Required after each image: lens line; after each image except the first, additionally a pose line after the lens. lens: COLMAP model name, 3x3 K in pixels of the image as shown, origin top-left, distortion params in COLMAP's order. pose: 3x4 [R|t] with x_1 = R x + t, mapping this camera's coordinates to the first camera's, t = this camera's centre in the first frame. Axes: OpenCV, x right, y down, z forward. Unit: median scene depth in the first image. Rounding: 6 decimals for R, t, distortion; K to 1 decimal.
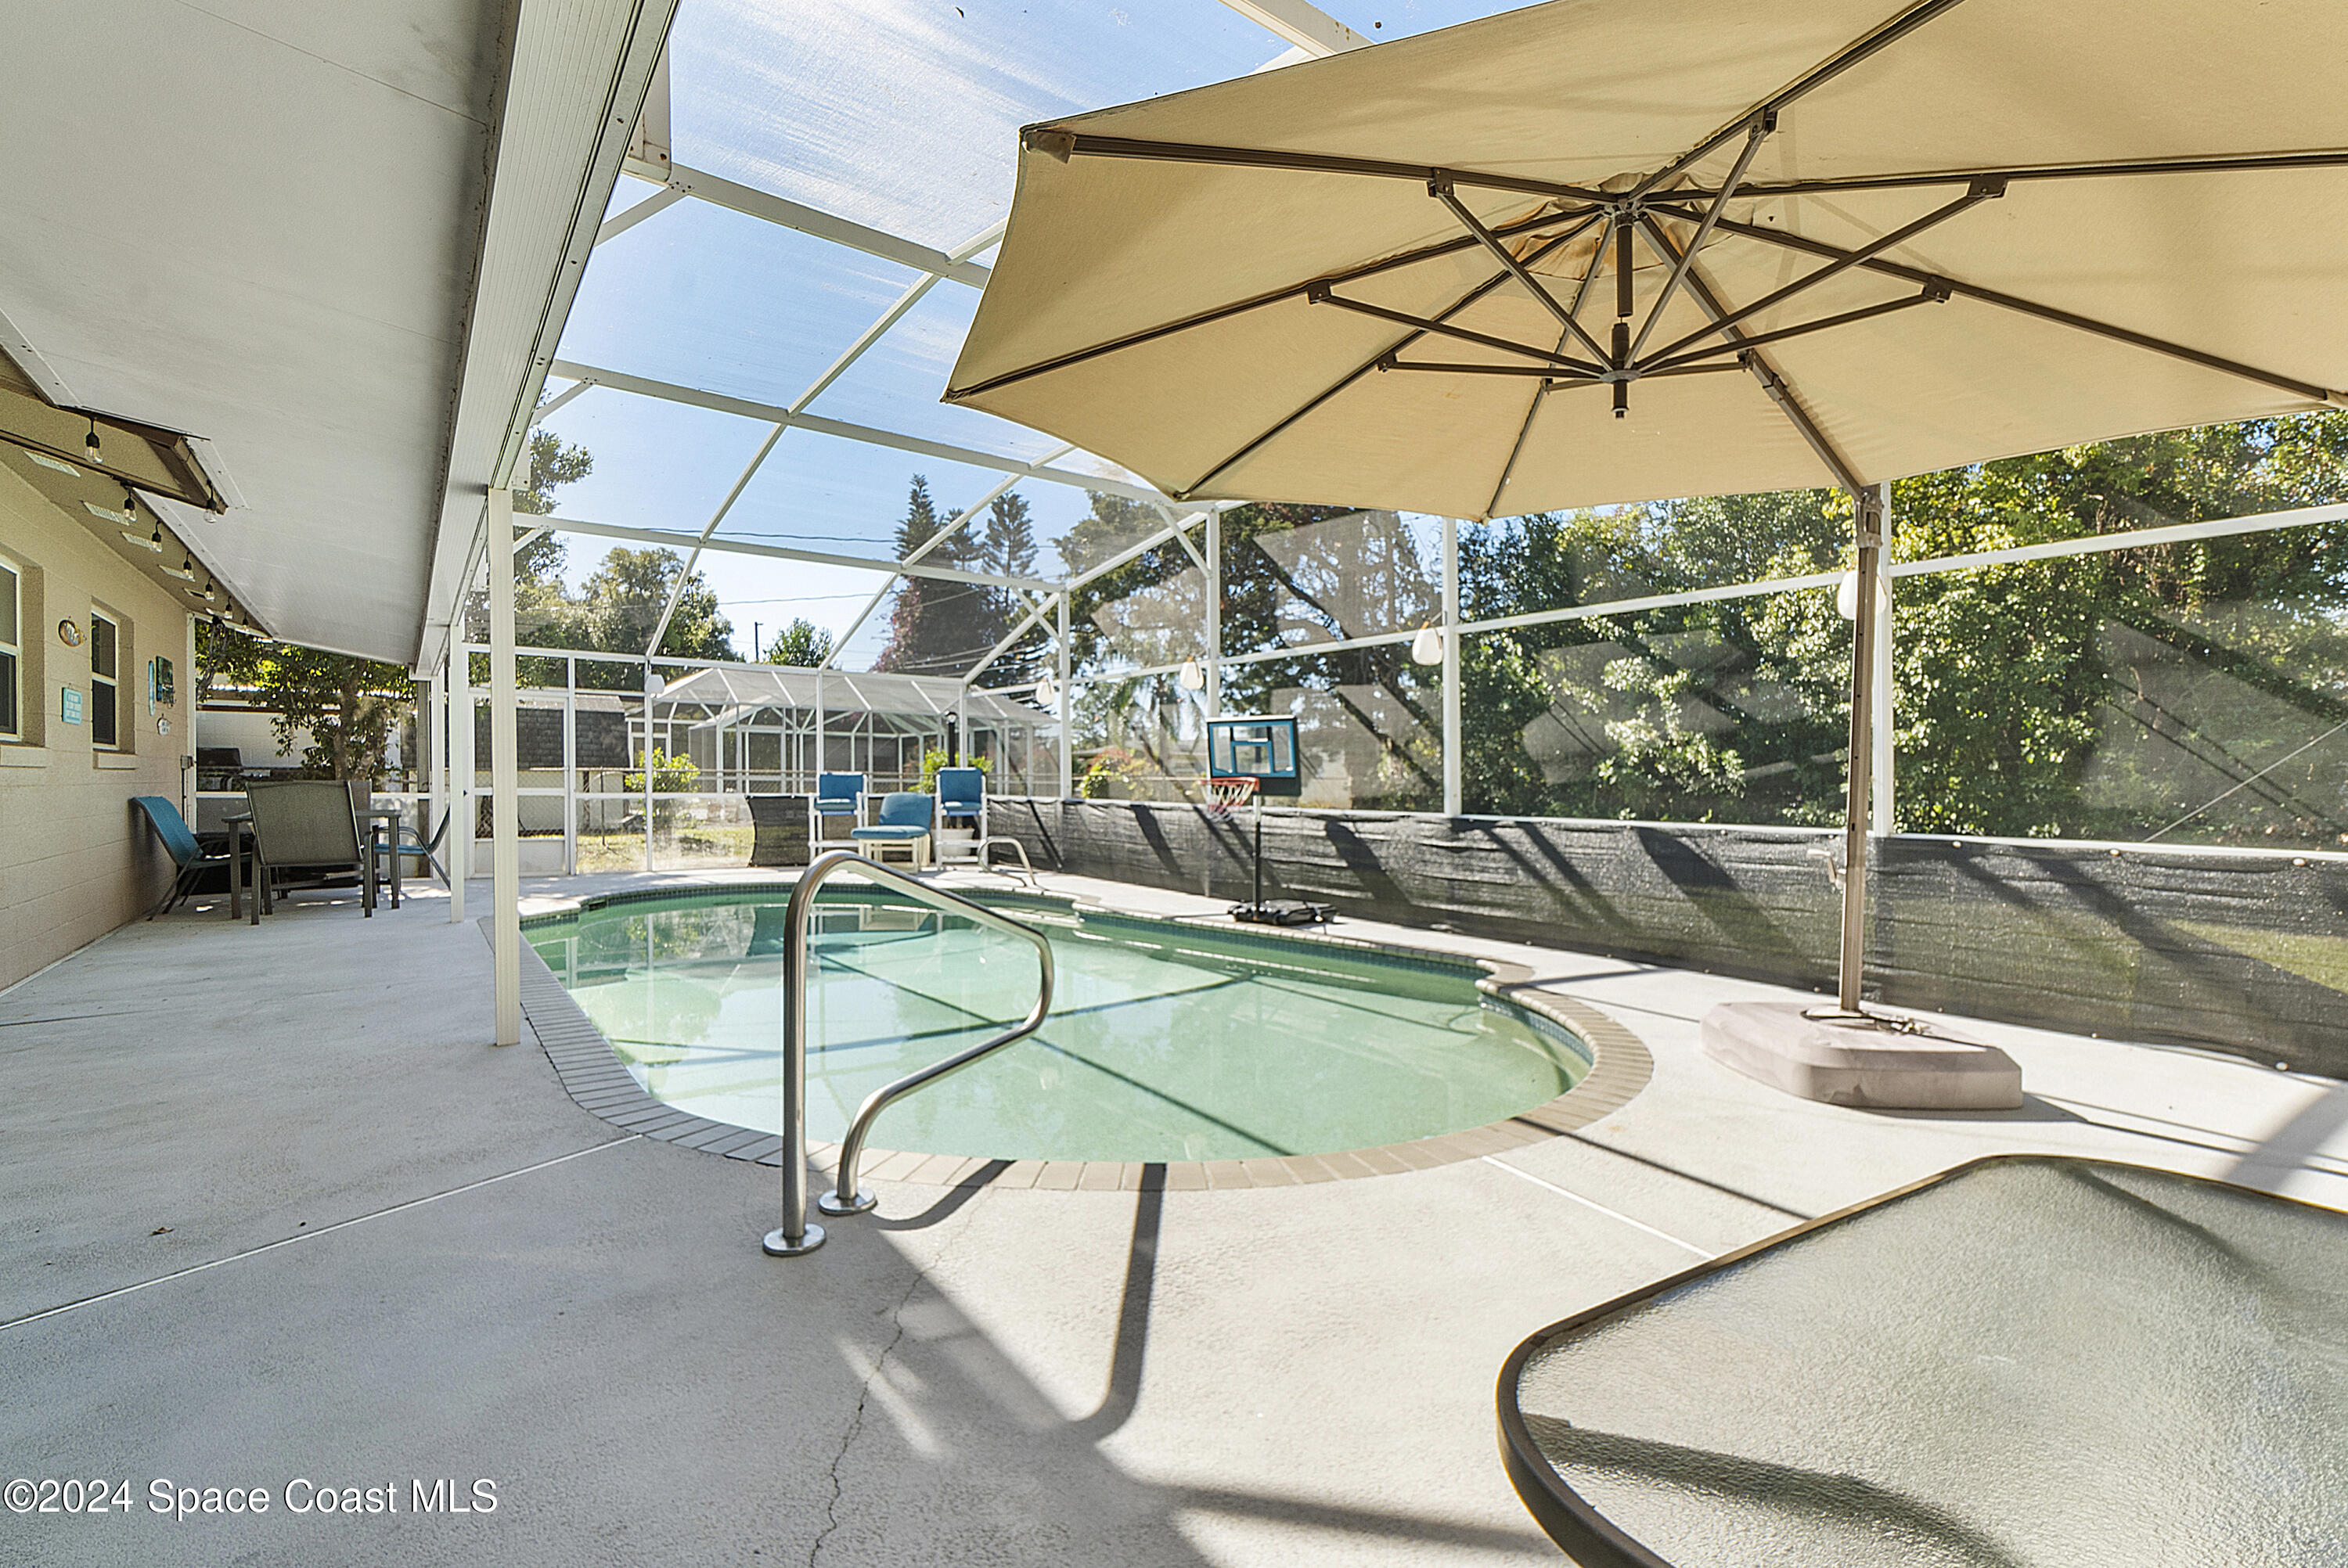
lens RADIAL K [[1058.0, 0, 1180.6], [0, 1058.0, 829.7], [0, 0, 1]] dist [-0.000648, -0.000193]
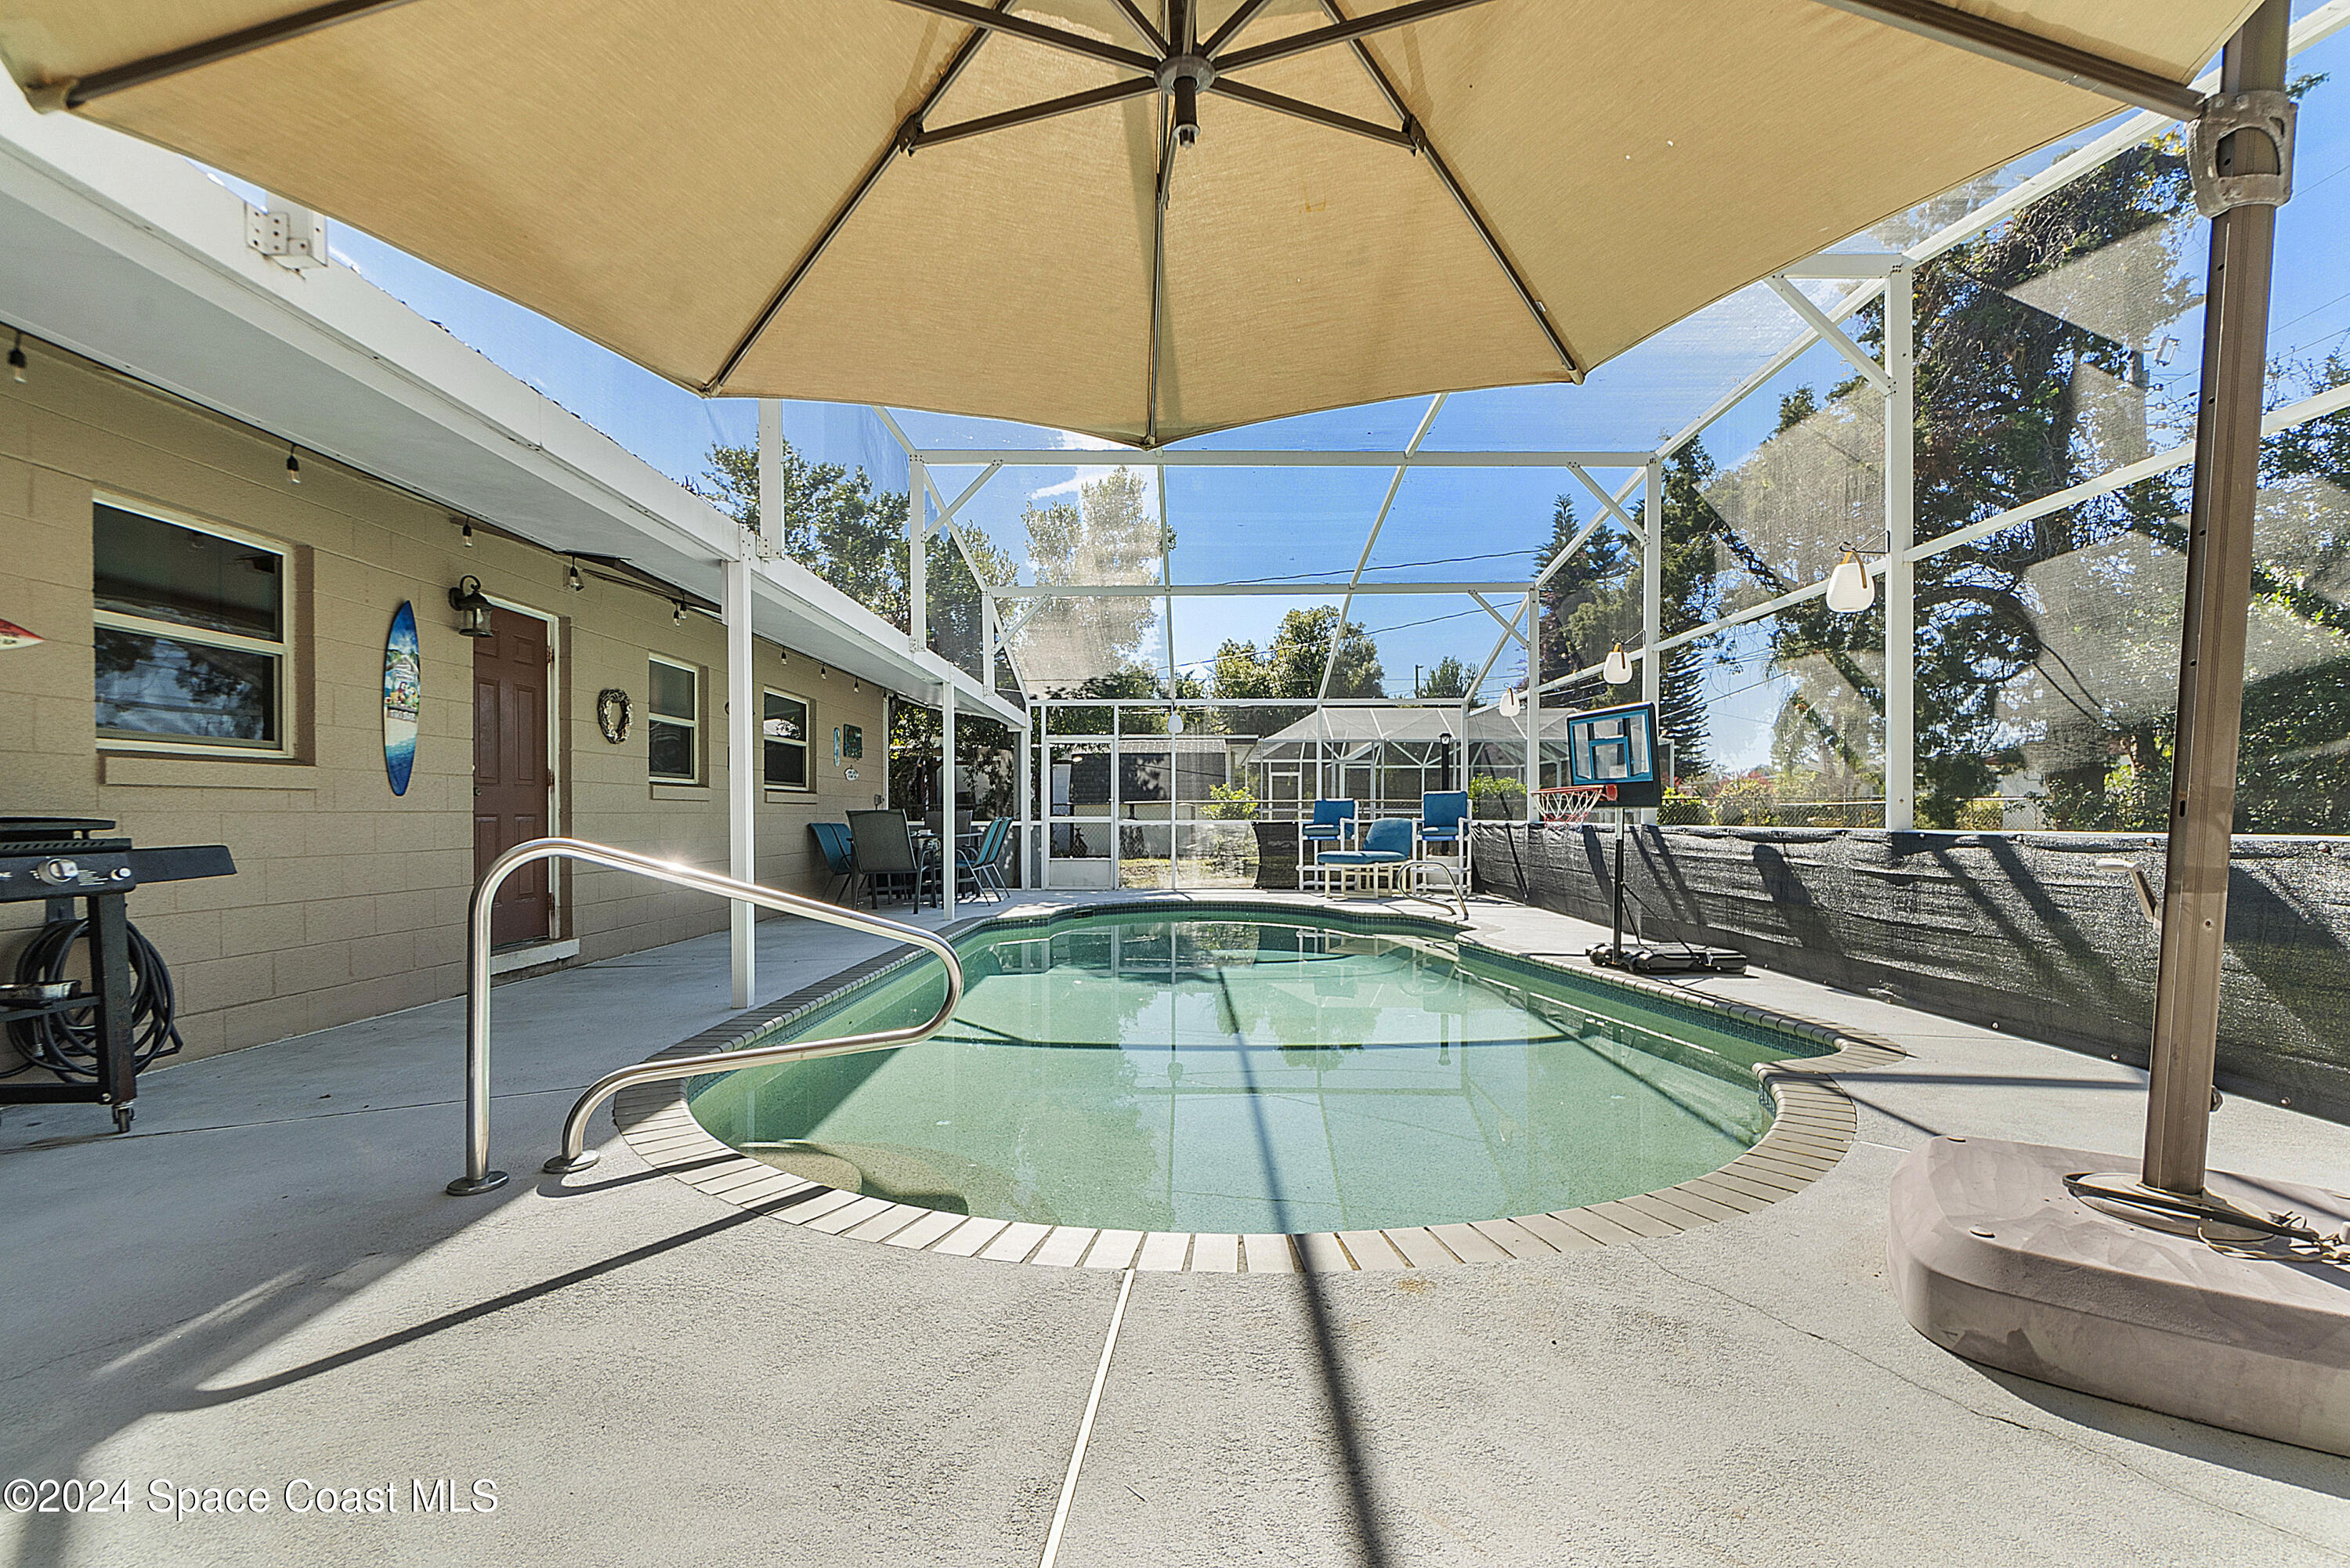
lens RADIAL K [[1058.9, 0, 1181.6], [0, 1058.9, 829.7], [0, 0, 1]] dist [-0.000648, -0.000193]
pose [[0.810465, -0.005471, -0.585762, 0.272378], [-0.013993, 0.999490, -0.028696, 0.012135], [0.585620, 0.031453, 0.809975, 0.160800]]
